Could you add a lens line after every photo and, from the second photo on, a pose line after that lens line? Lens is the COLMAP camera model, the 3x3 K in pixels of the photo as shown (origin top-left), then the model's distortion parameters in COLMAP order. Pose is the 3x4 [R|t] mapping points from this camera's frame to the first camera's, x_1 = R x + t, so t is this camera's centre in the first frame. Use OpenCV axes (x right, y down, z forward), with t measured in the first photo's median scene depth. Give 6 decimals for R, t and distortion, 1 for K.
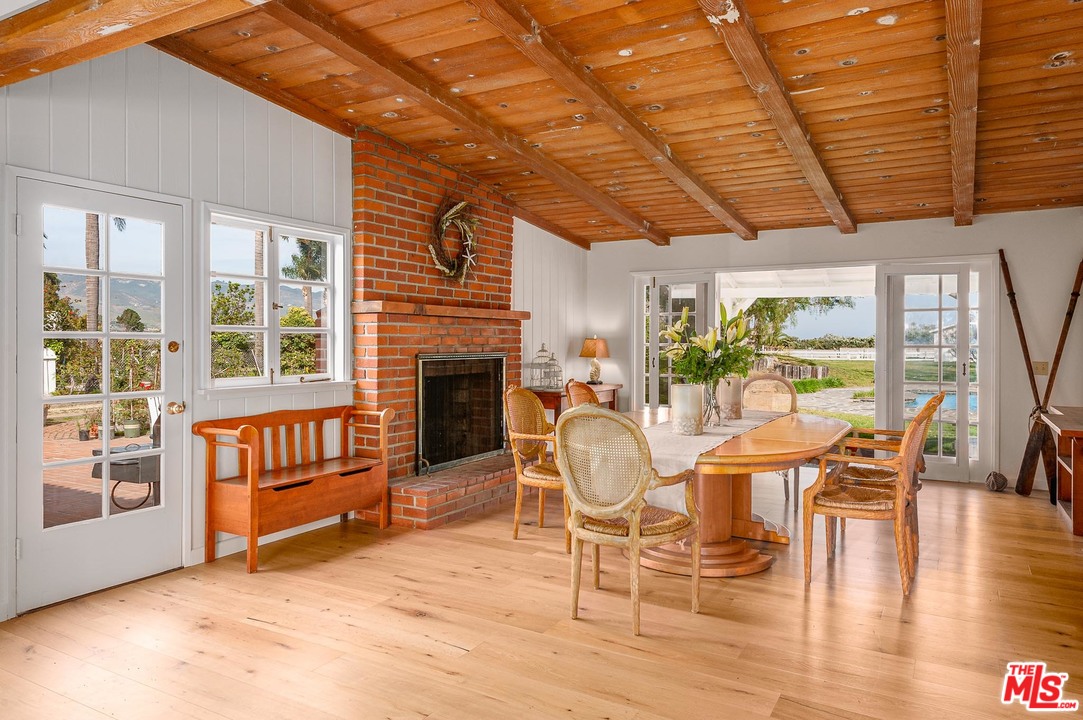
lens RADIAL K [[684.9, 0, 591.0], [0, 684.9, 344.3], [0, 0, 1]] dist [0.003483, -0.000741]
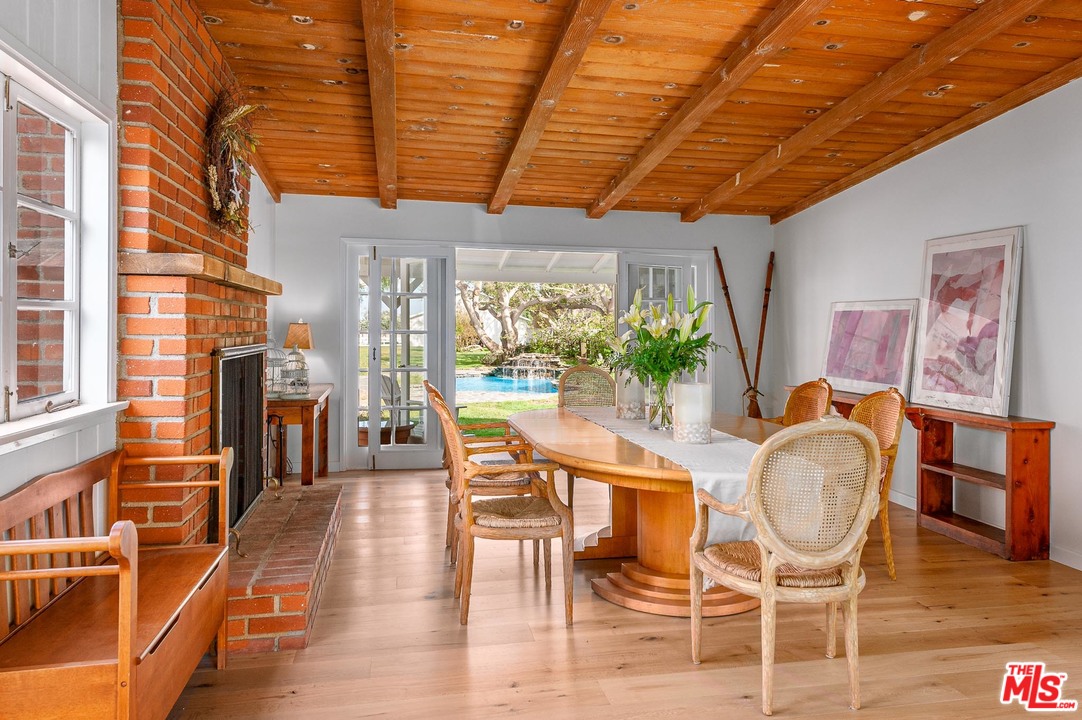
lens RADIAL K [[716.1, 0, 544.1], [0, 716.1, 320.8], [0, 0, 1]] dist [0.006639, 0.001071]
pose [[0.766889, 0.010900, 0.641688, -0.452755], [-0.003948, 0.999917, -0.012267, -0.003908], [-0.641768, 0.006874, 0.766868, 0.367301]]
